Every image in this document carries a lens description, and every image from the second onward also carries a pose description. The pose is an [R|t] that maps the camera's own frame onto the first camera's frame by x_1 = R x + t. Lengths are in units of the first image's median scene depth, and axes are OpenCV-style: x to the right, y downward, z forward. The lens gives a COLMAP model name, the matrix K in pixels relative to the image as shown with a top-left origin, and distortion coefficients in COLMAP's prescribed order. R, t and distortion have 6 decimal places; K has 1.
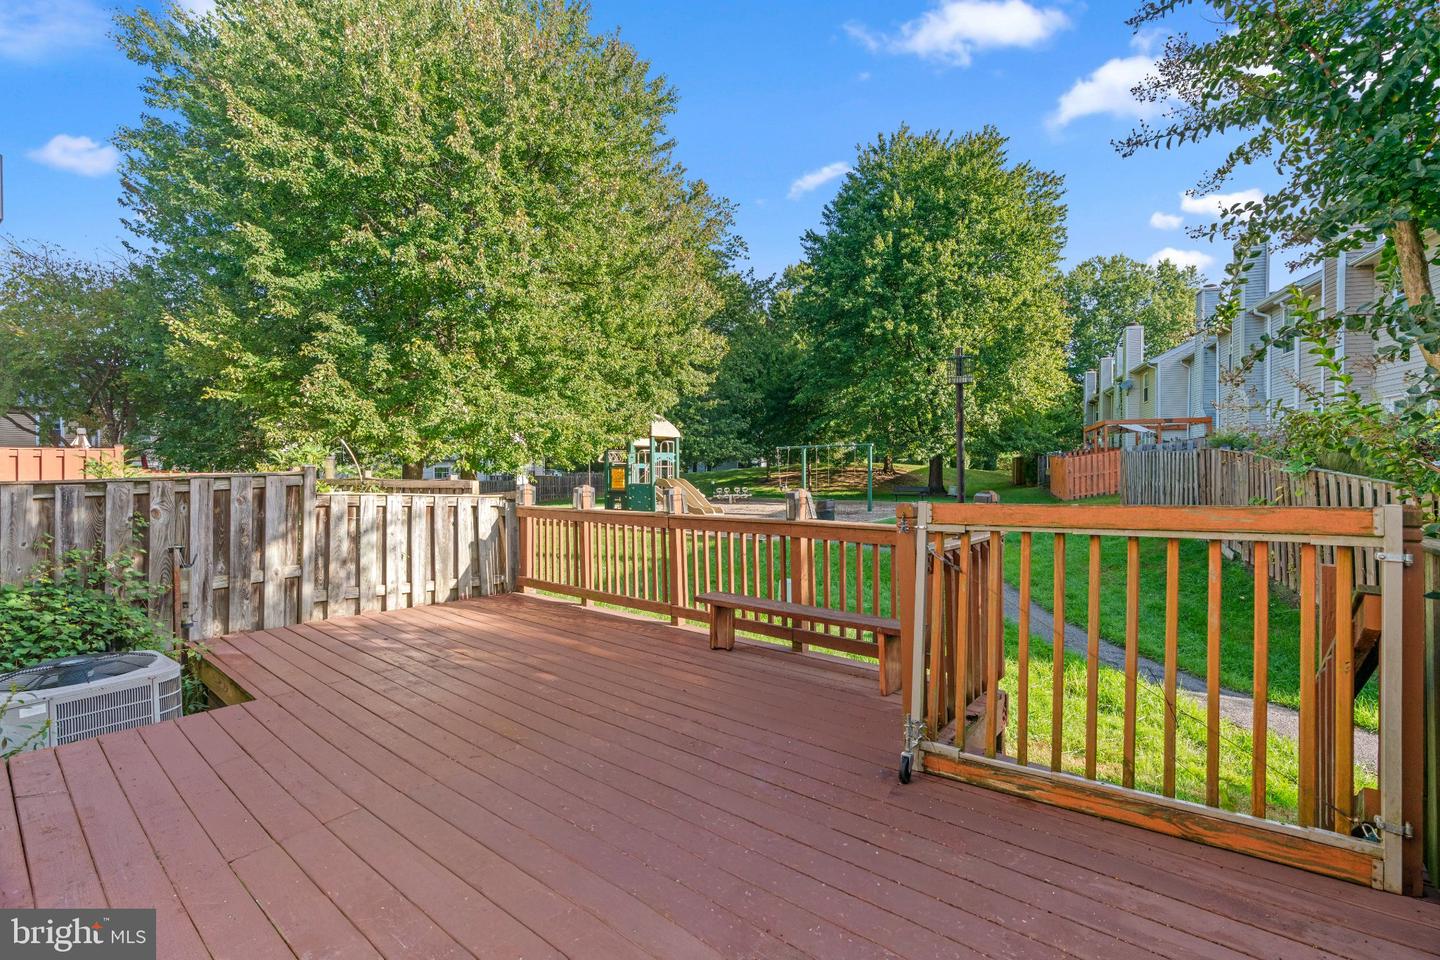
lens RADIAL K [[656.1, 0, 718.1], [0, 656.1, 473.3], [0, 0, 1]] dist [-0.002301, -0.000310]
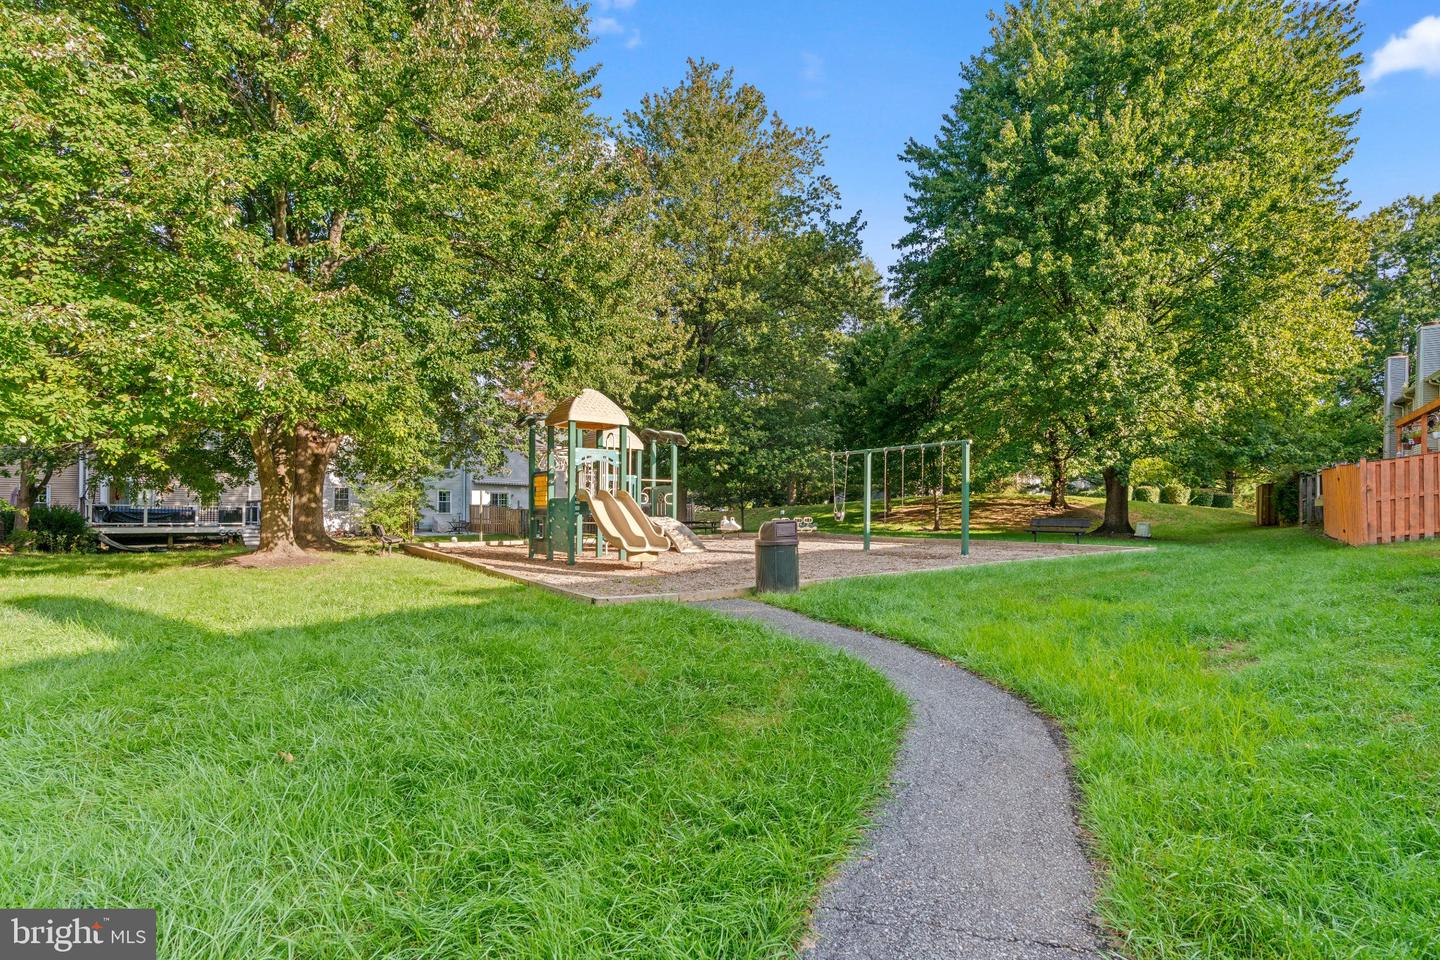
lens RADIAL K [[679.5, 0, 735.5], [0, 679.5, 507.4], [0, 0, 1]] dist [-0.002952, 0.000905]
pose [[0.970062, 0.014707, -0.242410, 0.152459], [-0.017915, 0.999779, -0.011033, 0.022214], [0.242194, 0.015045, 0.970111, 0.302467]]
